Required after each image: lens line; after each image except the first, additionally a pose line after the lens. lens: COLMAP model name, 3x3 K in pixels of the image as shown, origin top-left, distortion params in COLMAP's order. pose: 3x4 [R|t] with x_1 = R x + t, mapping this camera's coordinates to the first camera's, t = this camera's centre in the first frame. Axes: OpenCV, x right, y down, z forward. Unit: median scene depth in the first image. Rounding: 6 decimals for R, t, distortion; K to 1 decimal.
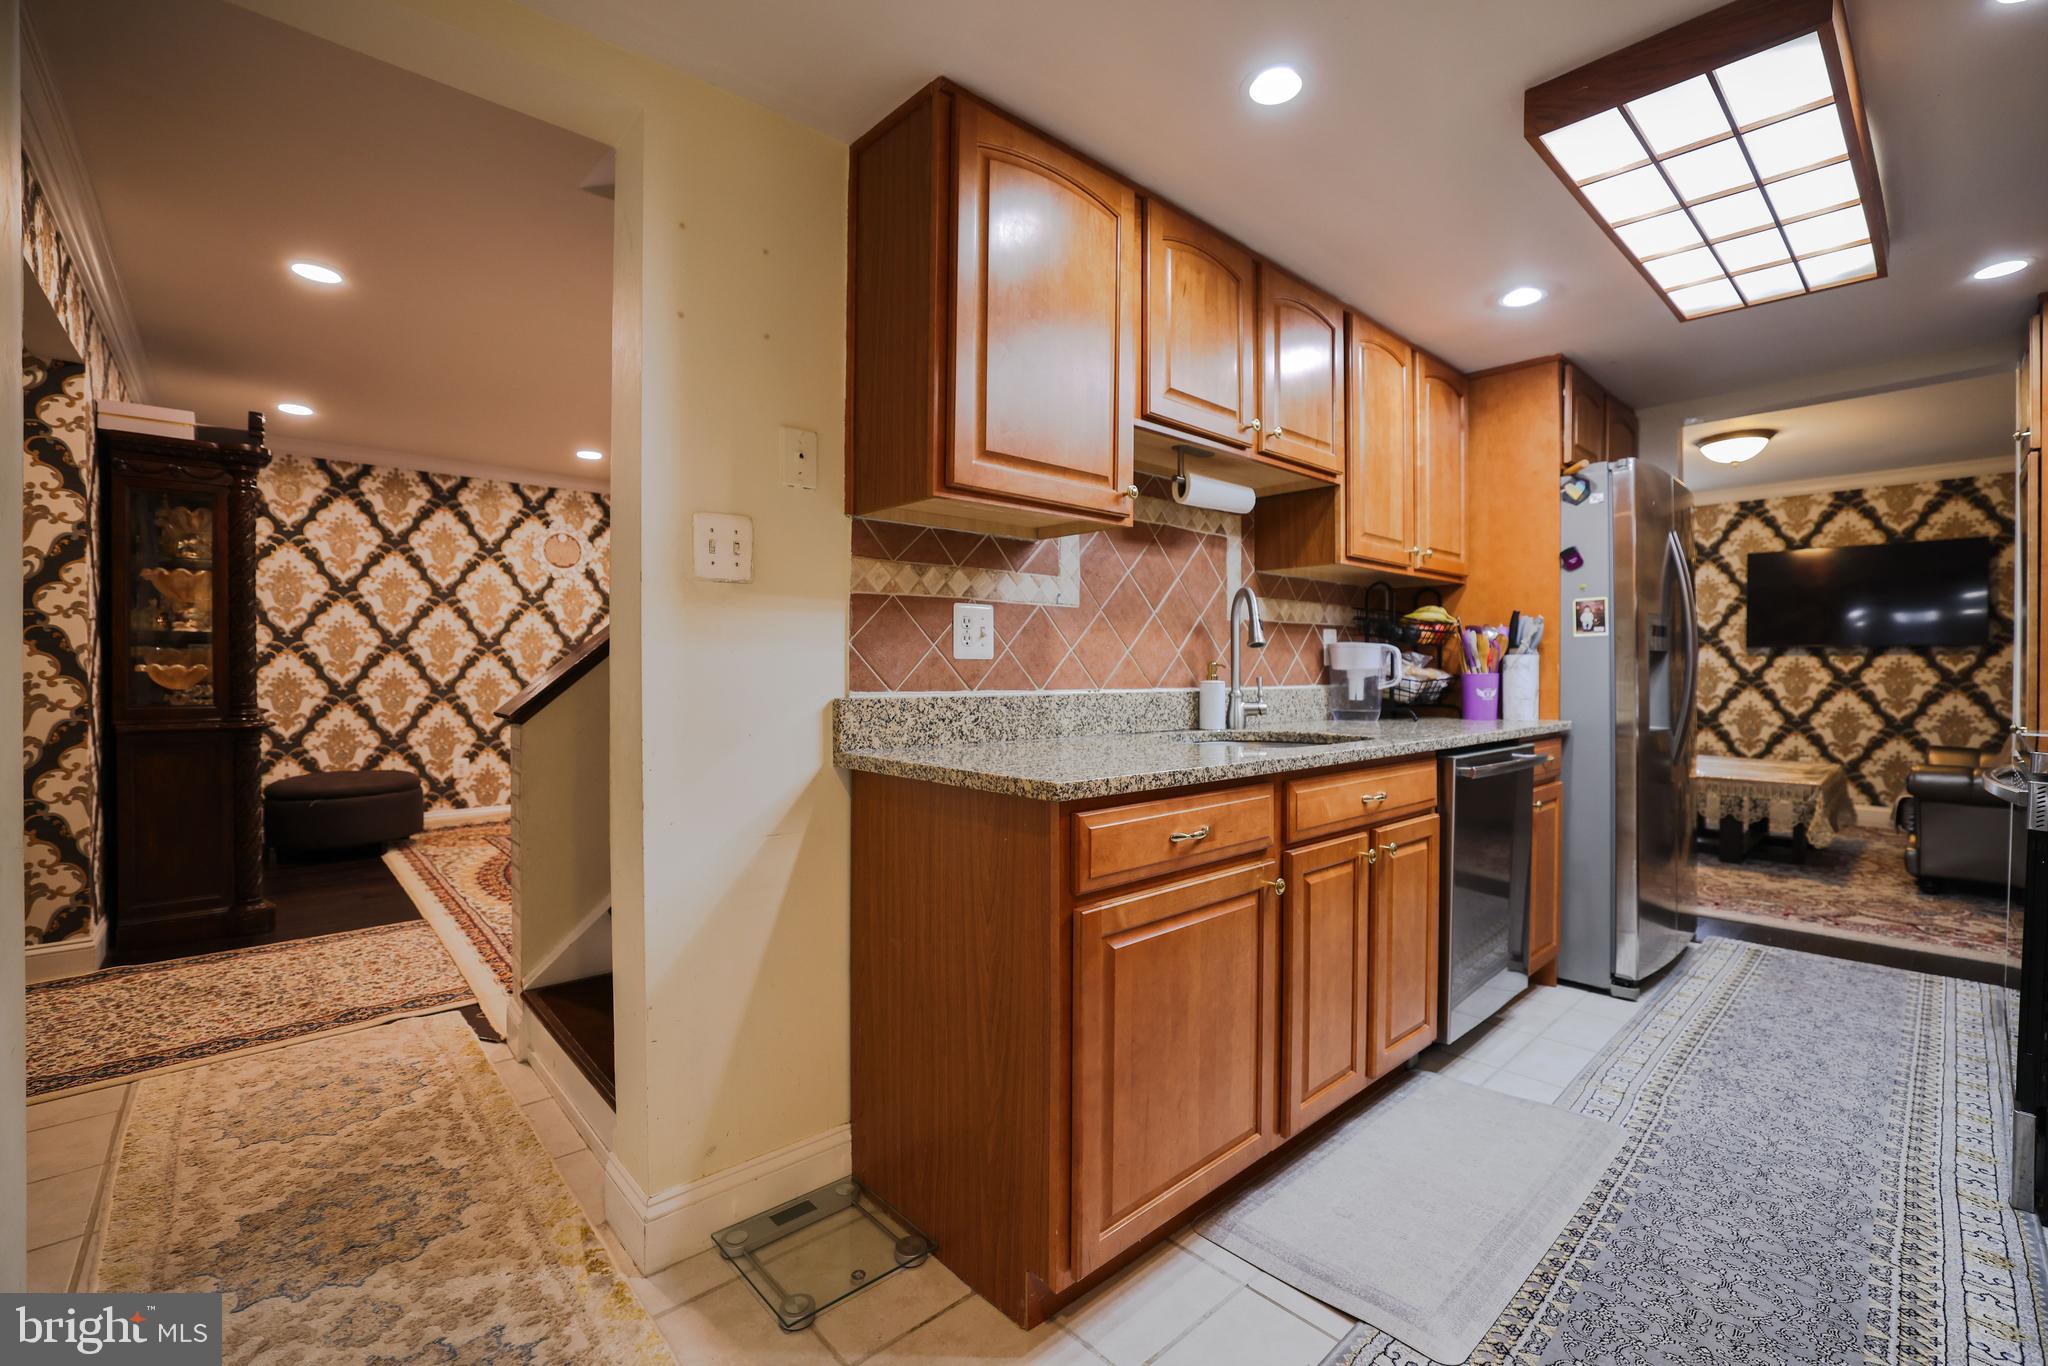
lens RADIAL K [[881.2, 0, 1025.4], [0, 881.2, 673.5], [0, 0, 1]] dist [-0.045030, 0.016103]
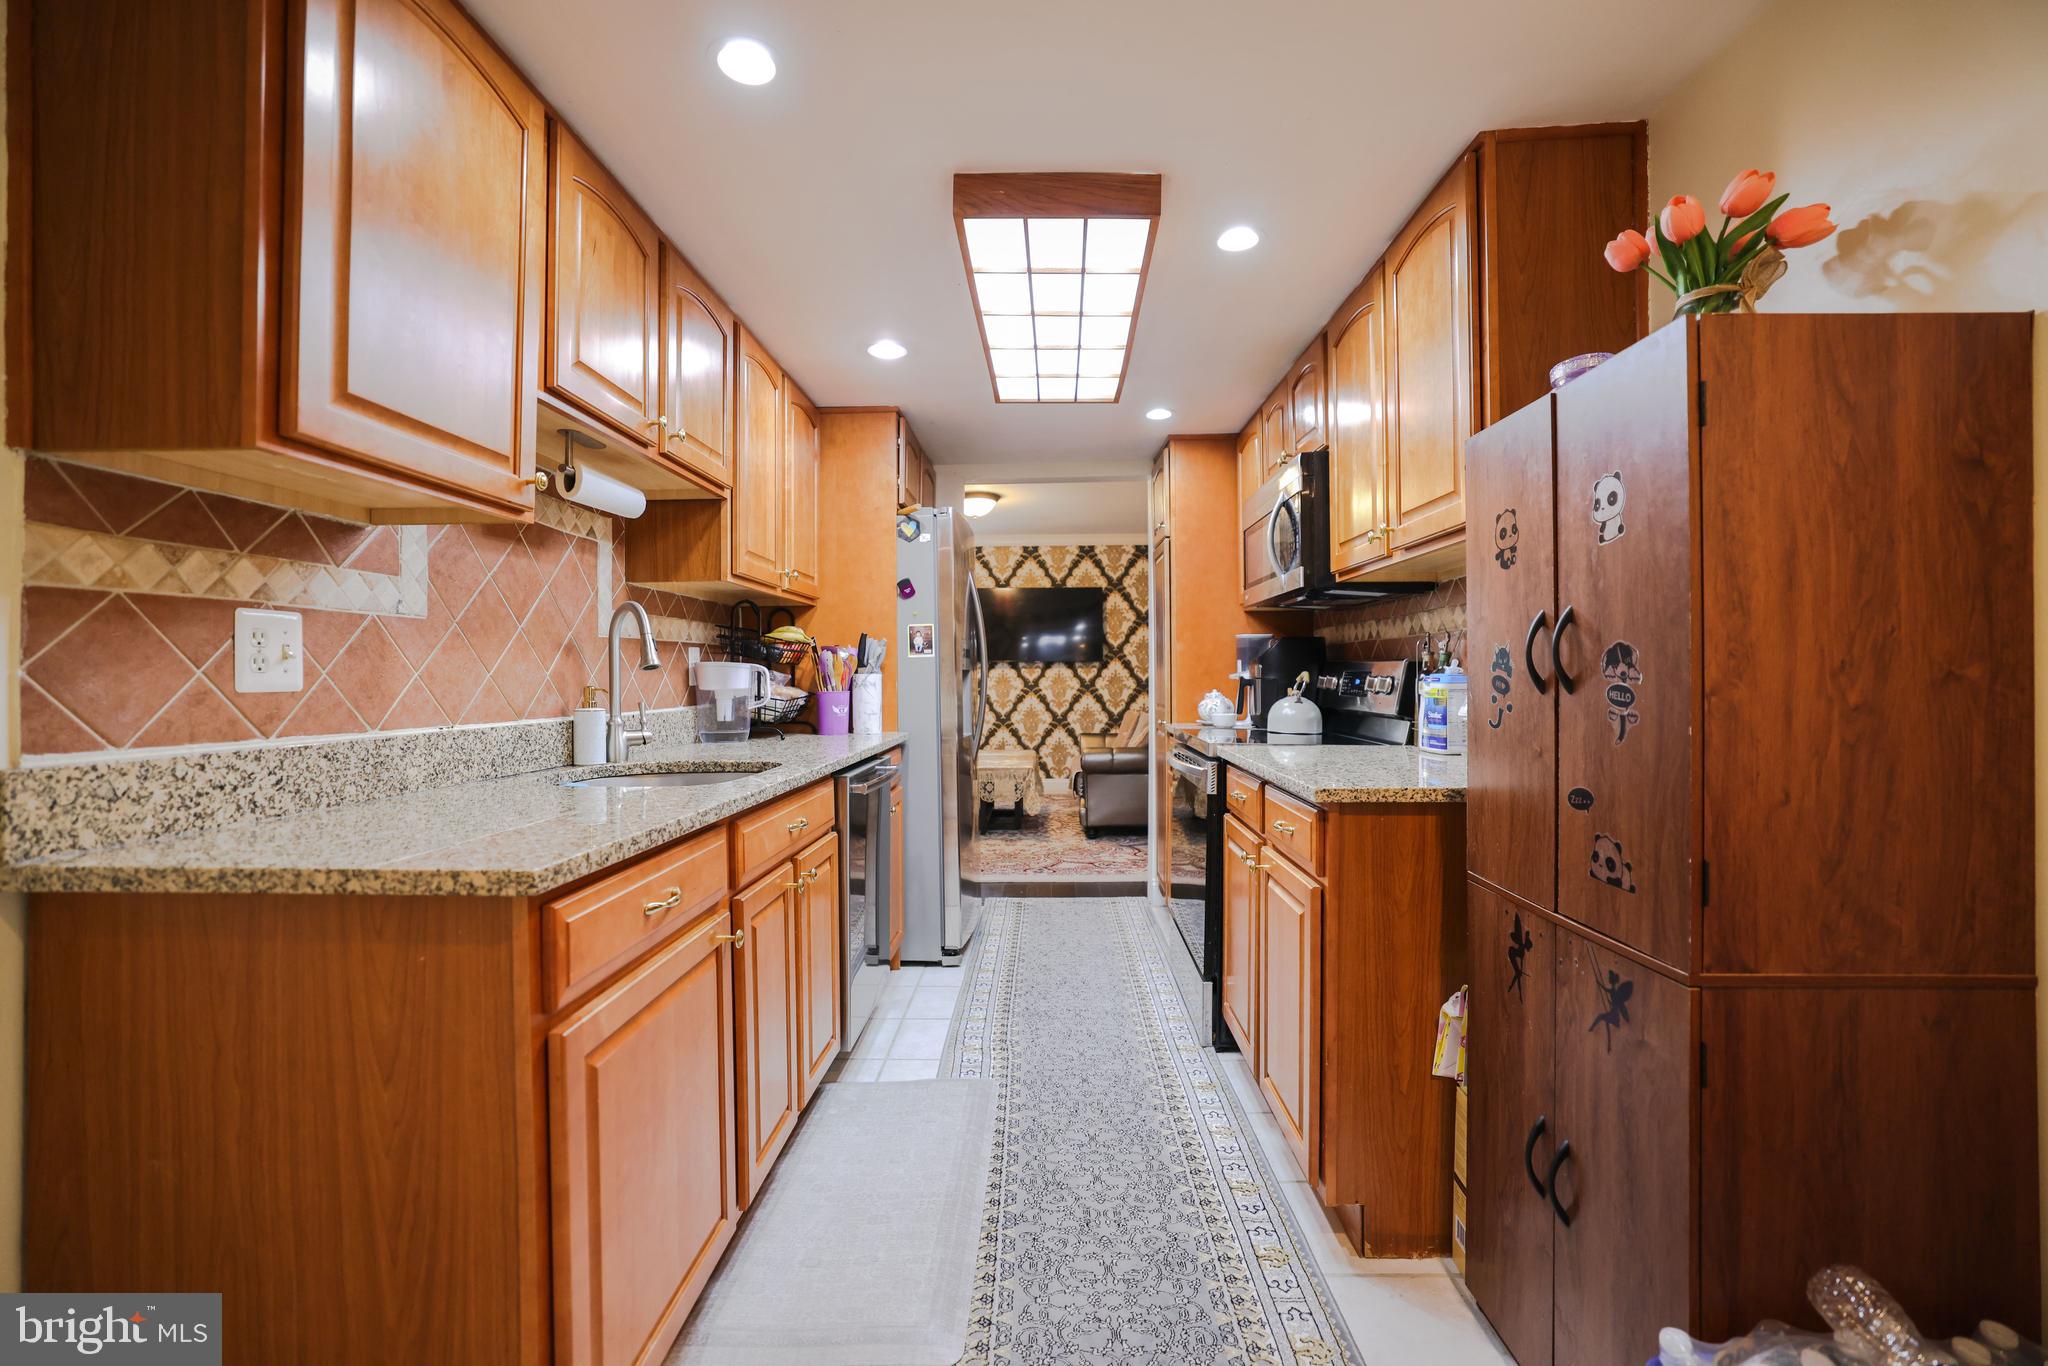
lens RADIAL K [[881.2, 0, 1027.8], [0, 881.2, 674.6], [0, 0, 1]] dist [-0.045030, 0.016103]
pose [[0.694762, -0.005042, 0.719222, -0.109210], [0.010692, 0.999937, -0.003318, -0.018093], [-0.719160, 0.009995, 0.694772, 0.106769]]
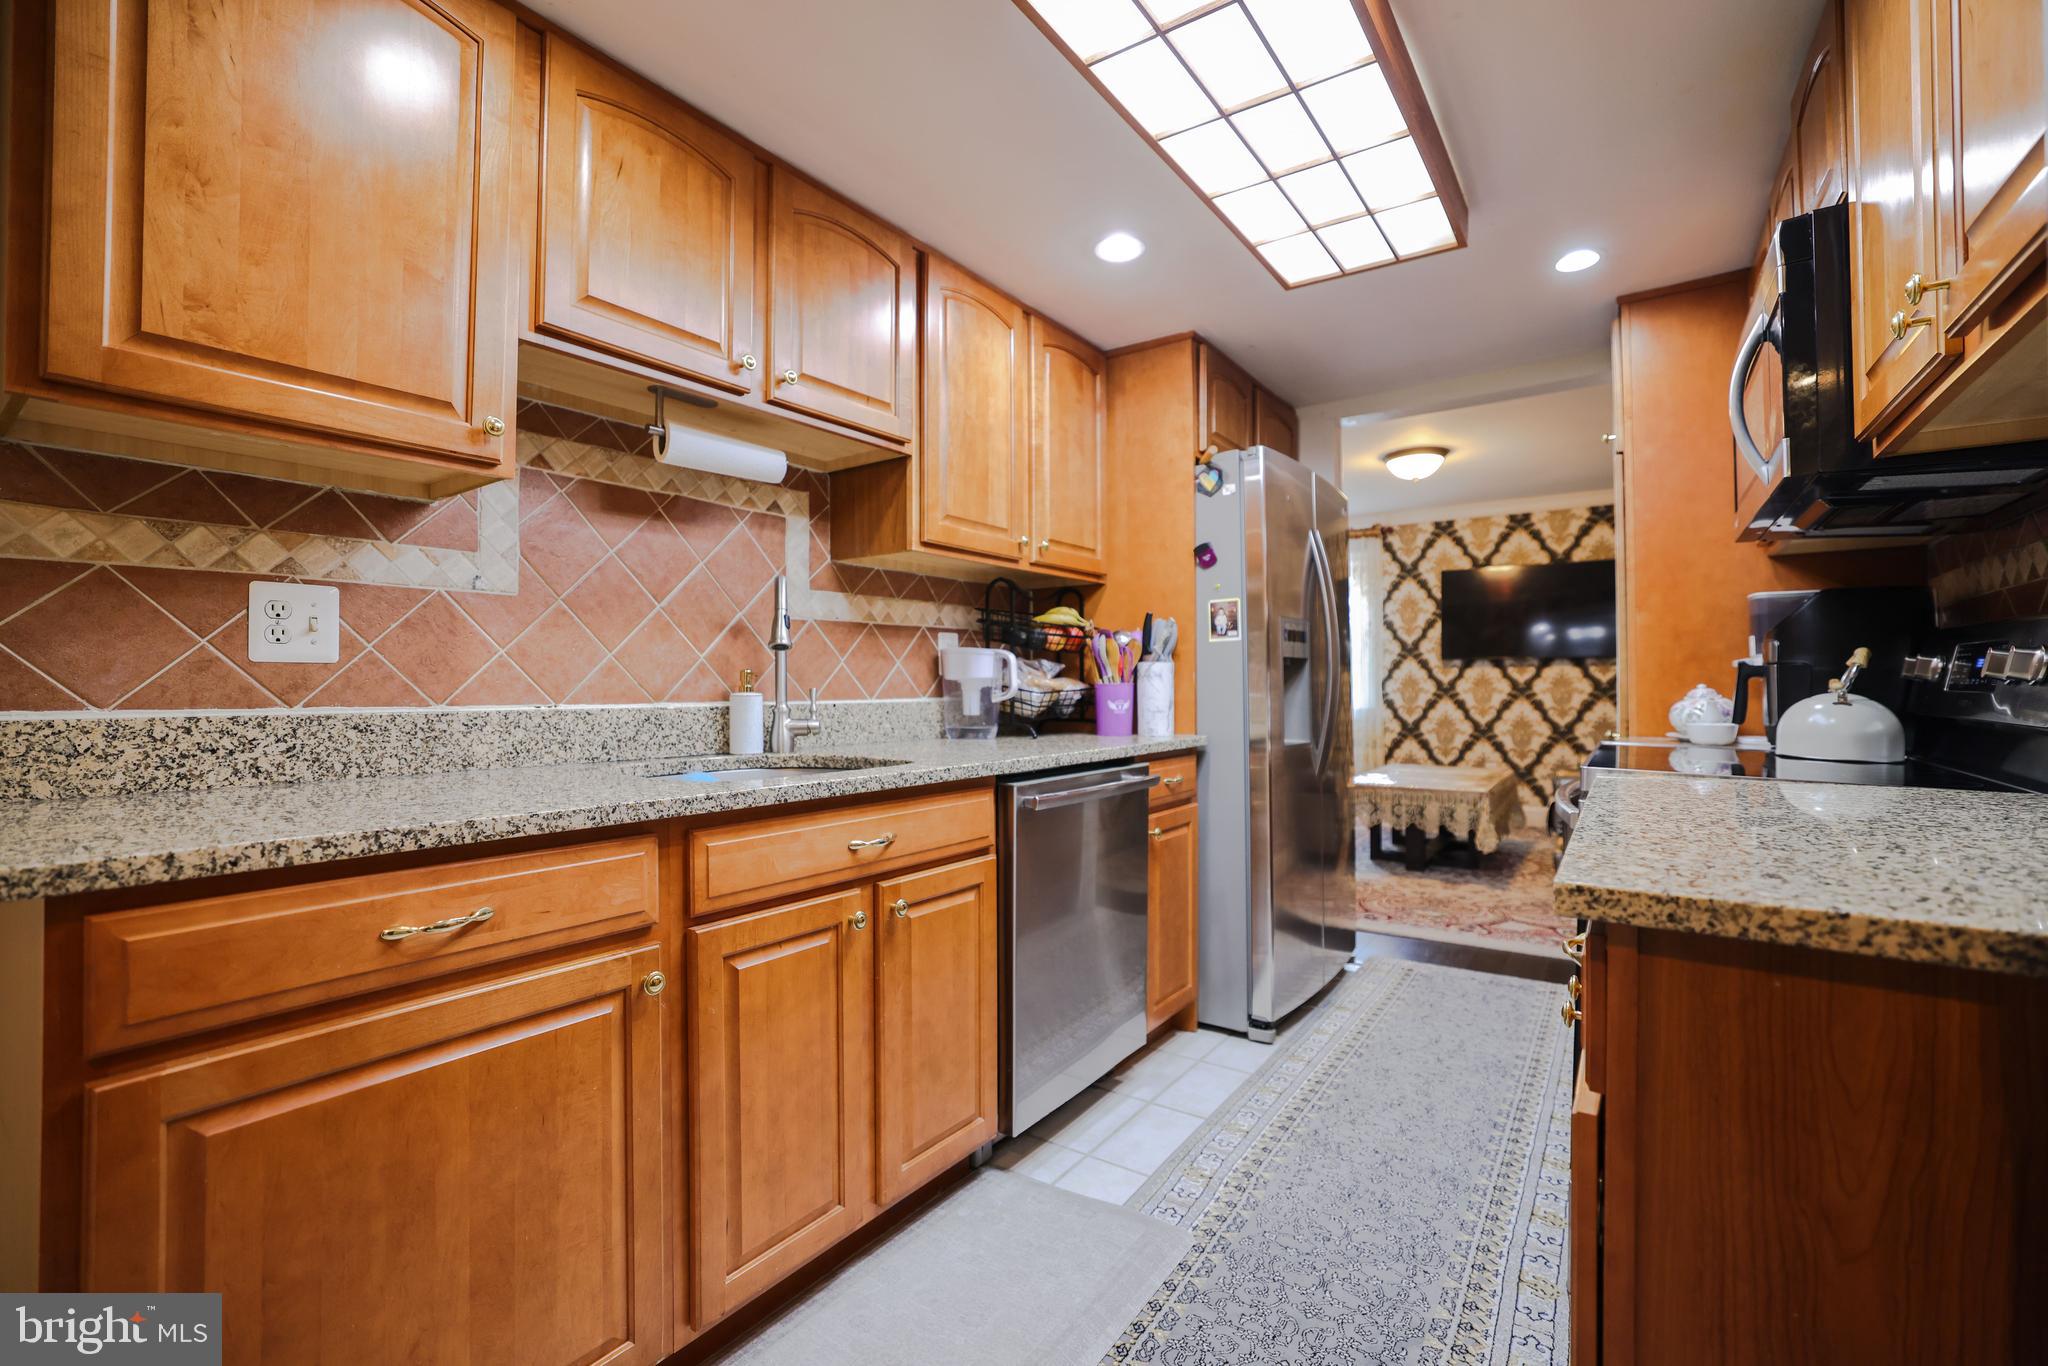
lens RADIAL K [[881.2, 0, 1021.8], [0, 881.2, 672.1], [0, 0, 1]] dist [-0.045030, 0.016103]
pose [[0.977425, -0.001967, 0.211275, 0.306765], [0.006177, 0.999795, -0.019268, 0.006775], [-0.211194, 0.020138, 0.977237, 0.179956]]
